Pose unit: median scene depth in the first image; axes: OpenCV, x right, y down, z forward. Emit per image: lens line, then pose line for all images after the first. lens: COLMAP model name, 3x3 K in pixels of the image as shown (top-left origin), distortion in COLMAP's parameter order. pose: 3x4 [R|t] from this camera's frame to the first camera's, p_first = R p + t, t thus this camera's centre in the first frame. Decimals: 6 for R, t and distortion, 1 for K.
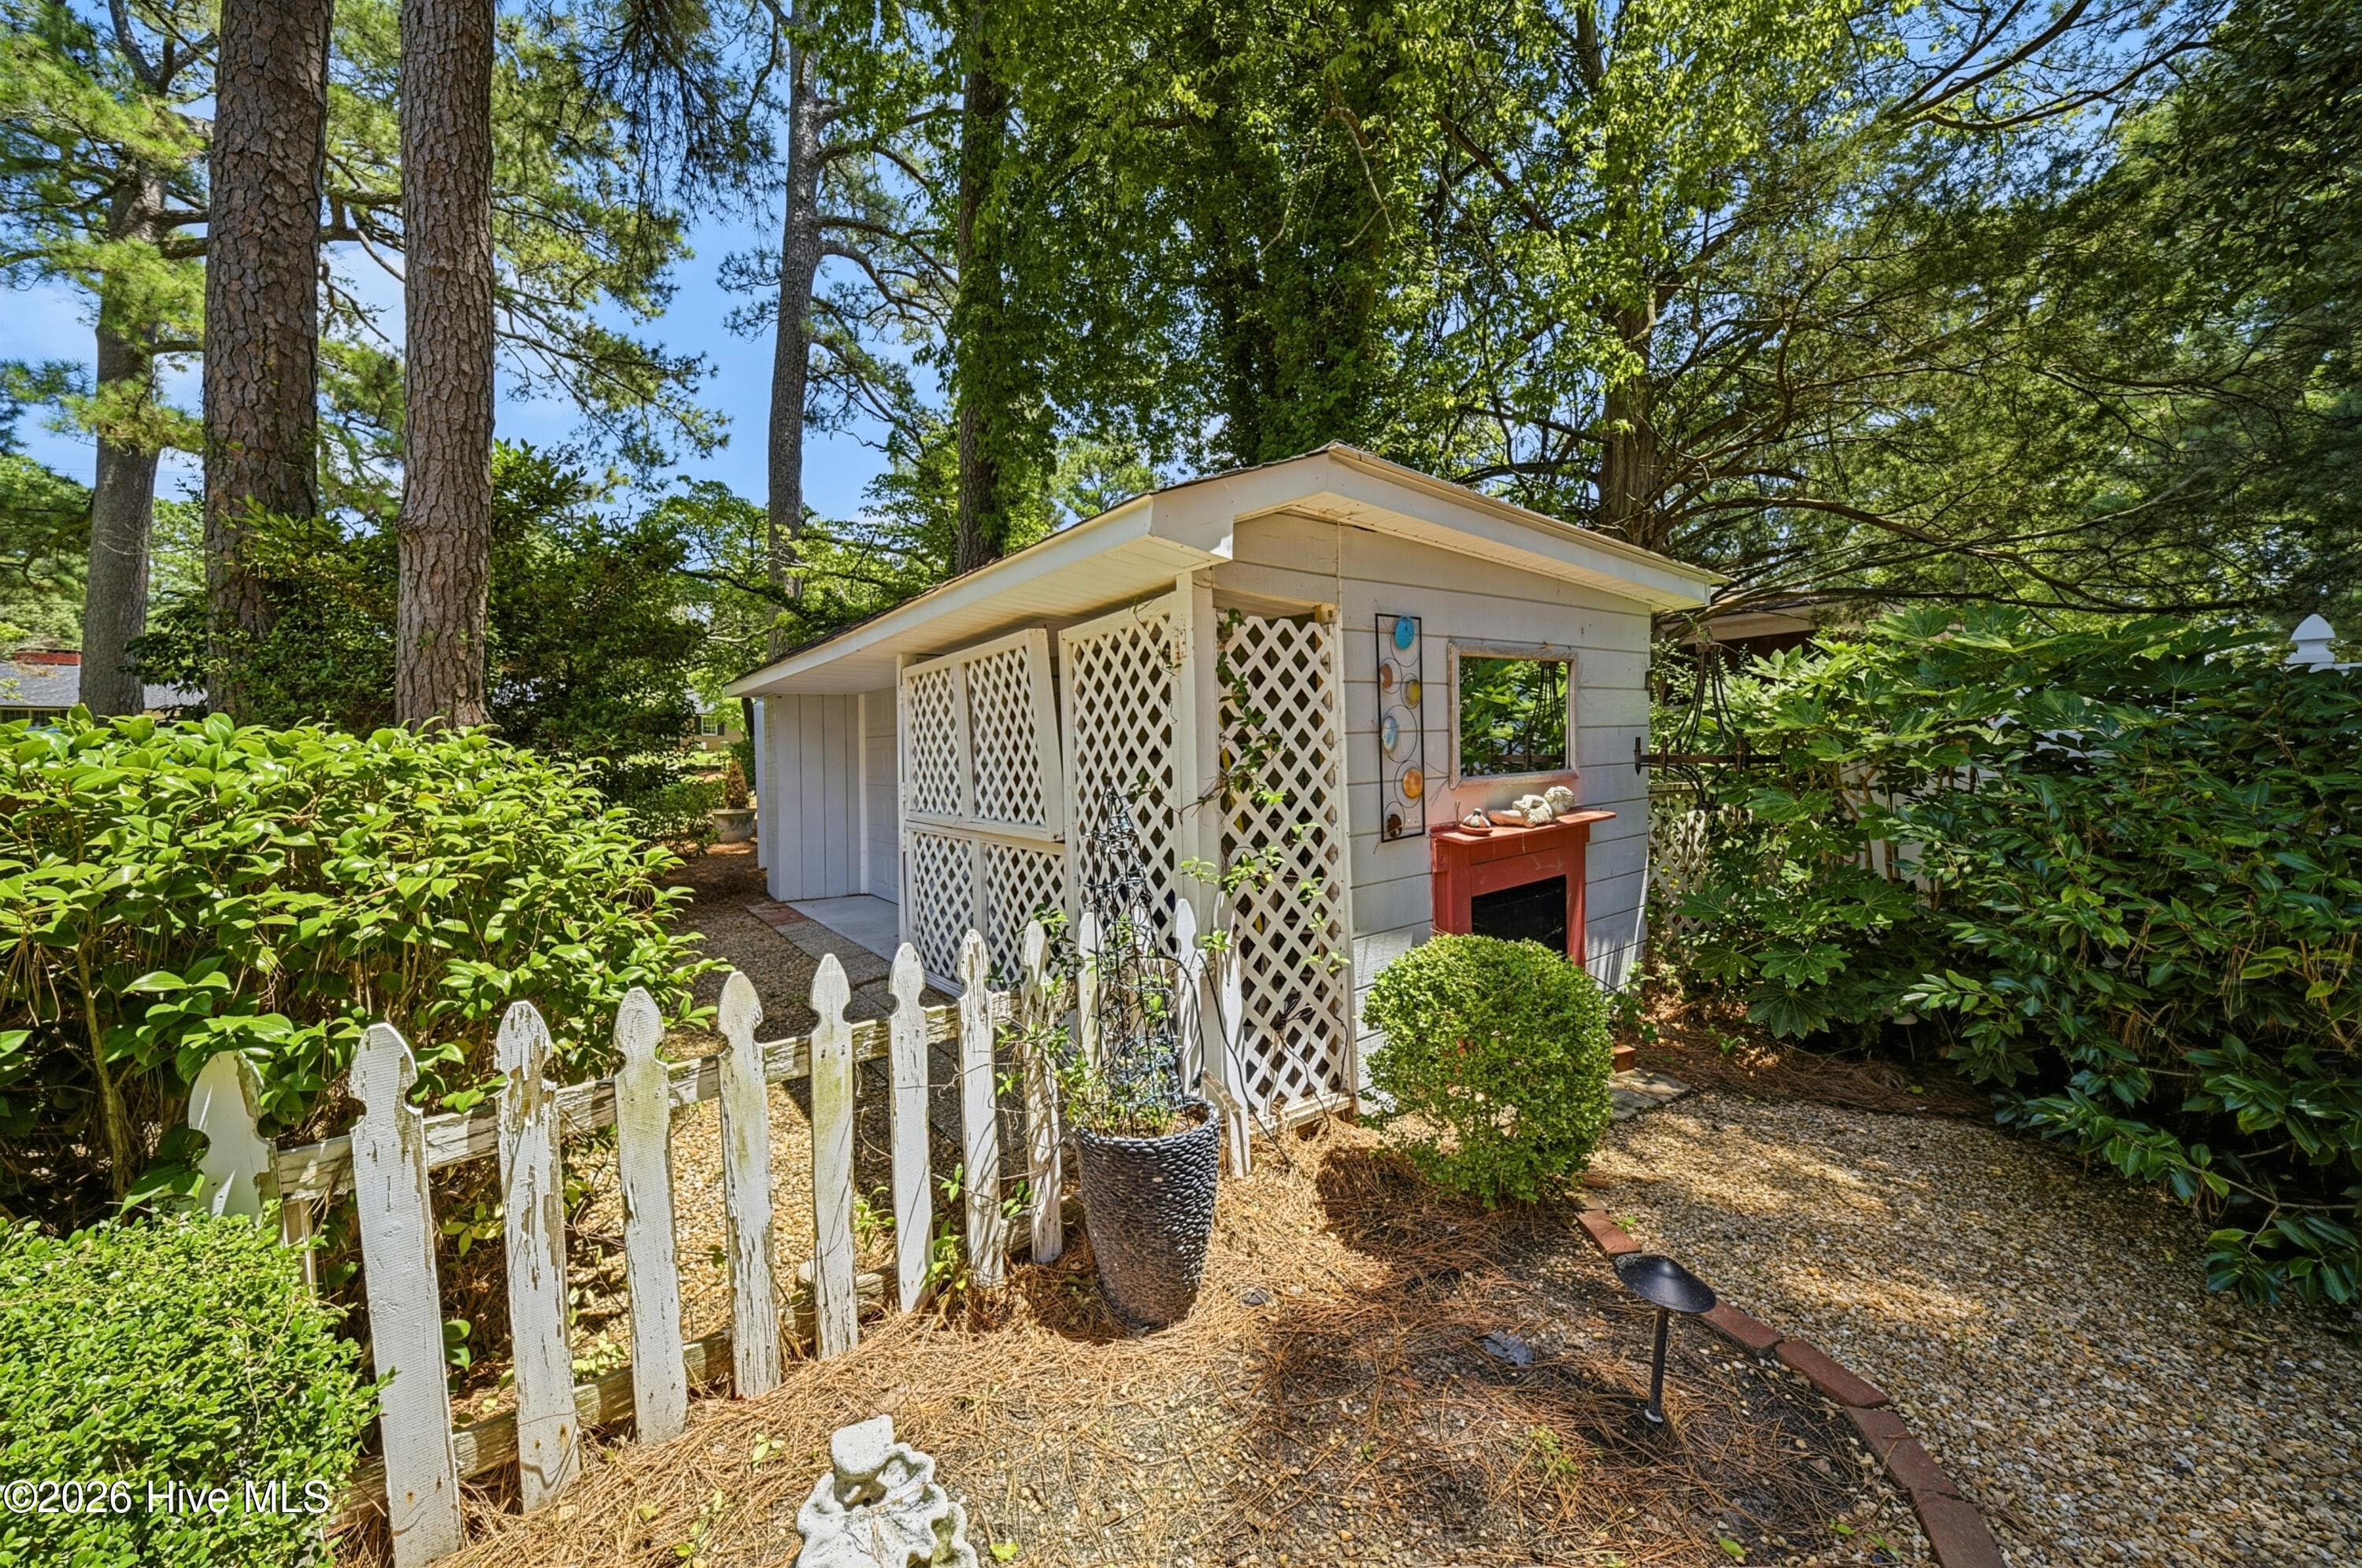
lens RADIAL K [[833.0, 0, 1180.2], [0, 833.0, 783.1], [0, 0, 1]] dist [0.000924, -0.001301]
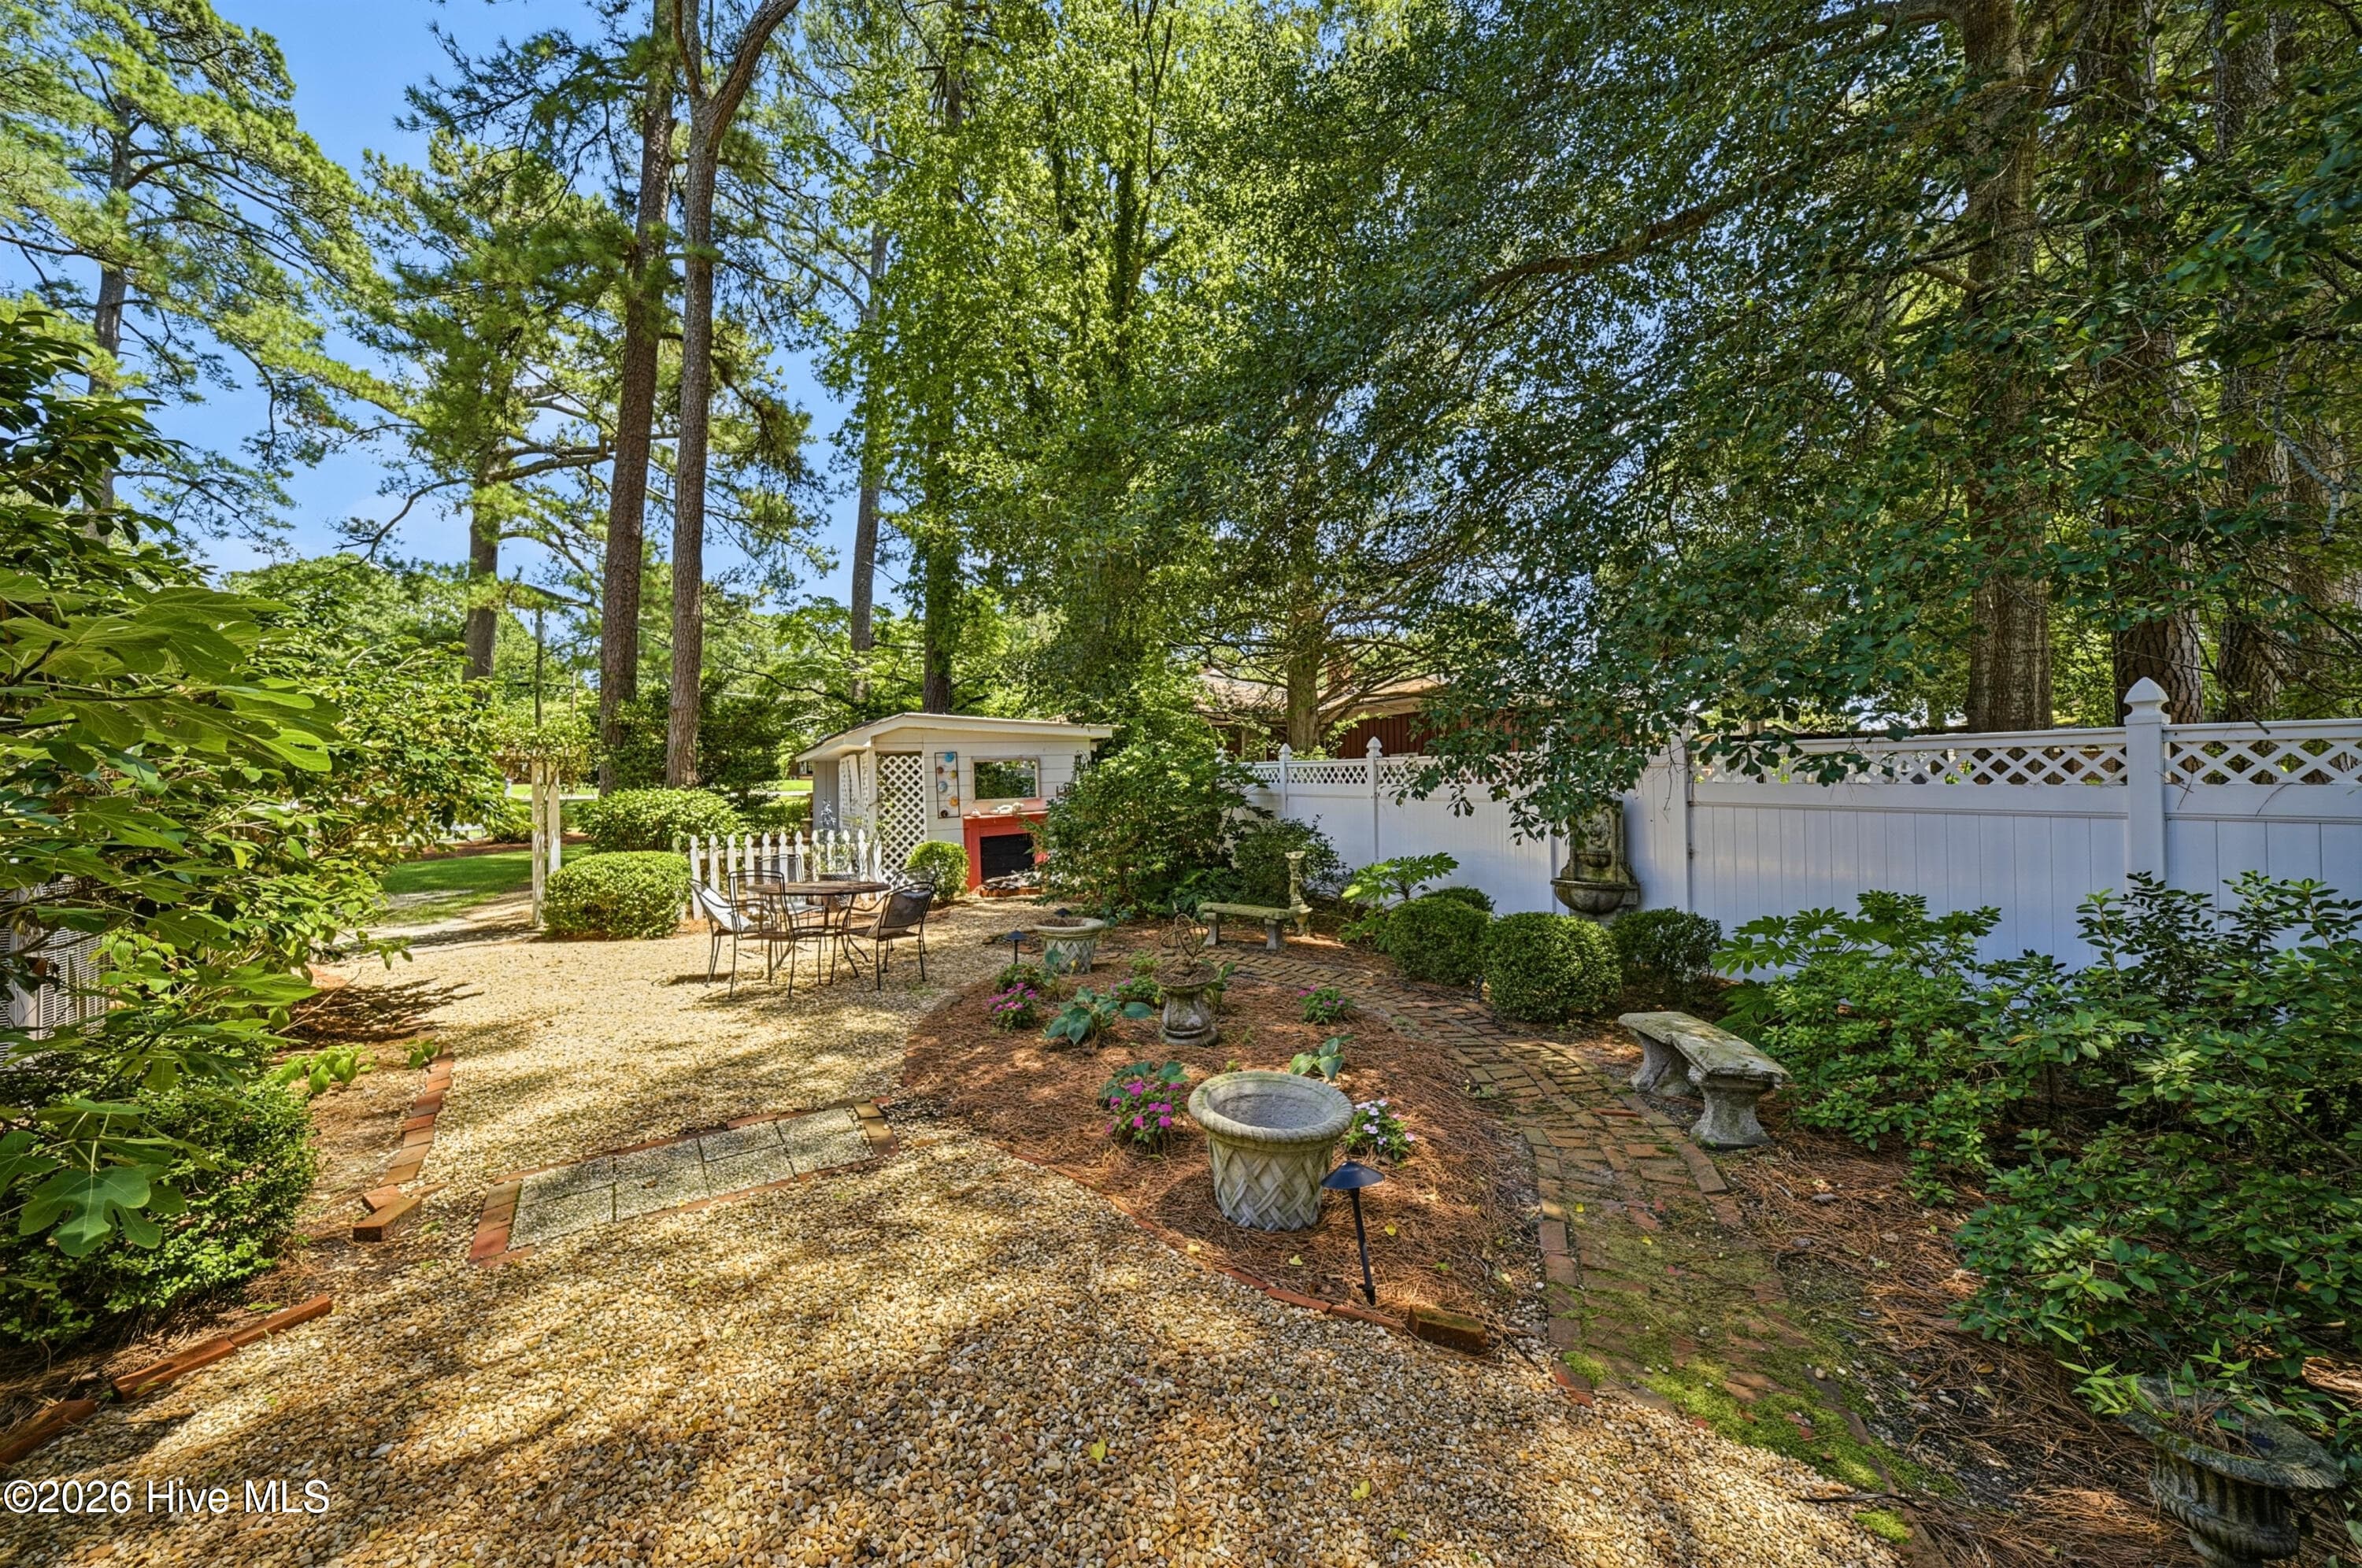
lens RADIAL K [[833.0, 0, 1184.0], [0, 833.0, 787.7], [0, 0, 1]] dist [0.000924, -0.001301]
pose [[0.990210, -0.001890, -0.139575, 1.605894], [-0.001760, 0.999660, -0.026023, 0.029520], [0.139577, 0.026014, 0.989869, -2.111606]]
